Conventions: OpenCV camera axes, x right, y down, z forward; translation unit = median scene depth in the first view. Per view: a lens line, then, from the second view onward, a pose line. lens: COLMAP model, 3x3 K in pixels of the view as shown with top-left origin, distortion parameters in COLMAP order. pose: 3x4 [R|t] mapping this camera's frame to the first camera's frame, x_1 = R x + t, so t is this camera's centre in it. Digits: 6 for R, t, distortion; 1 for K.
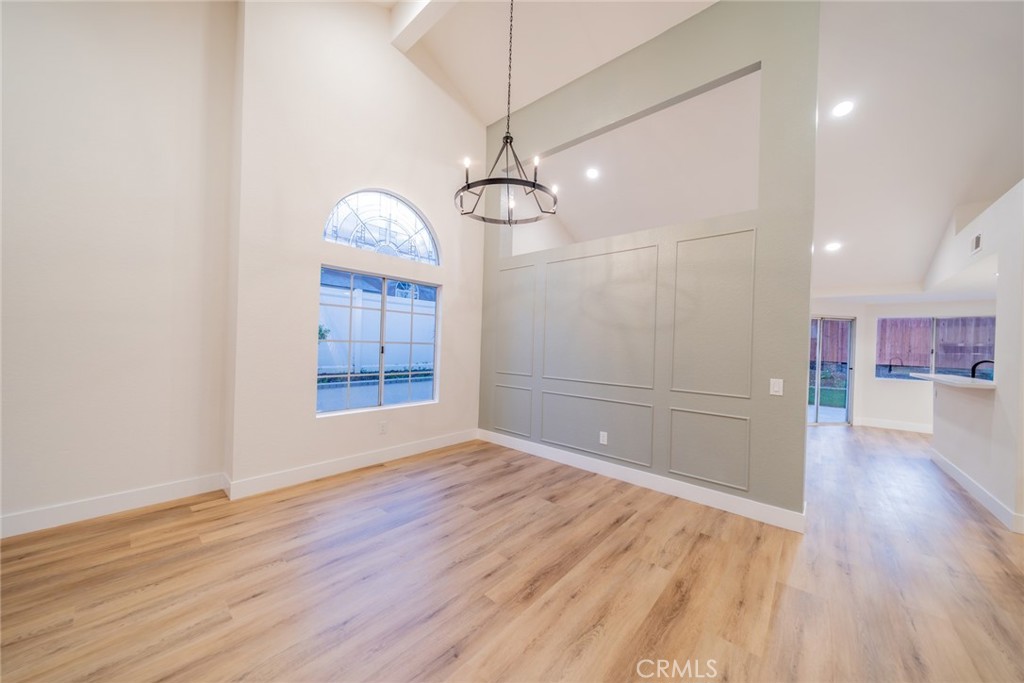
lens RADIAL K [[349.2, 0, 509.6], [0, 349.2, 344.5], [0, 0, 1]] dist [-0.006688, -0.000059]
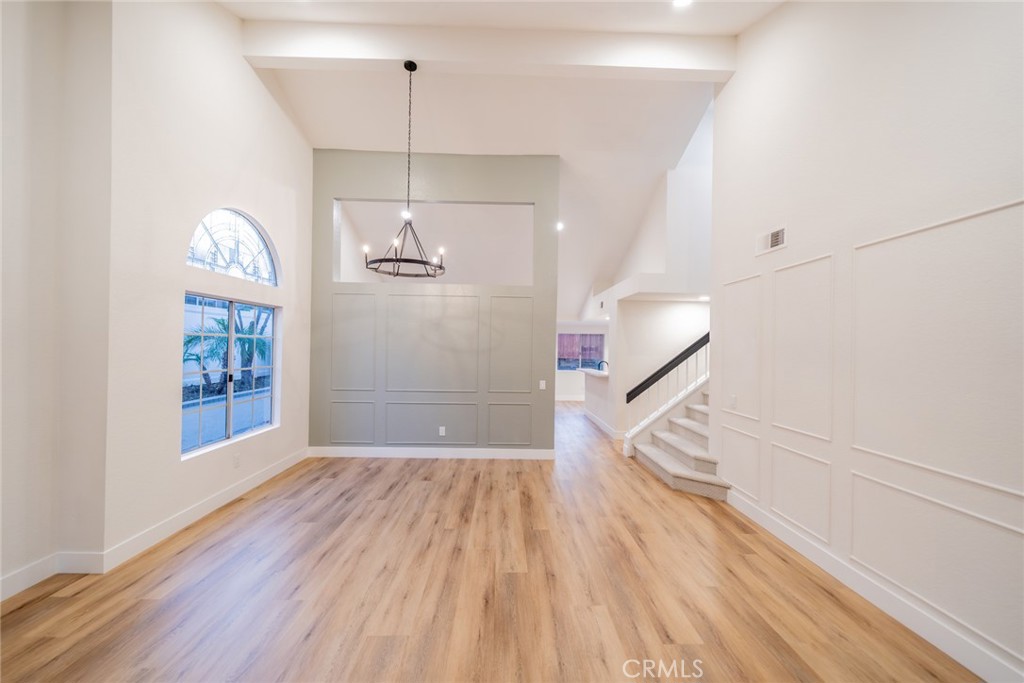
lens RADIAL K [[374.7, 0, 512.0], [0, 374.7, 341.5], [0, 0, 1]] dist [-0.002327, -0.000250]
pose [[0.735488, -0.008118, 0.677489, -0.580879], [0.006007, 0.999967, 0.005461, -0.099847], [-0.677511, 0.000053, 0.735513, -0.295053]]
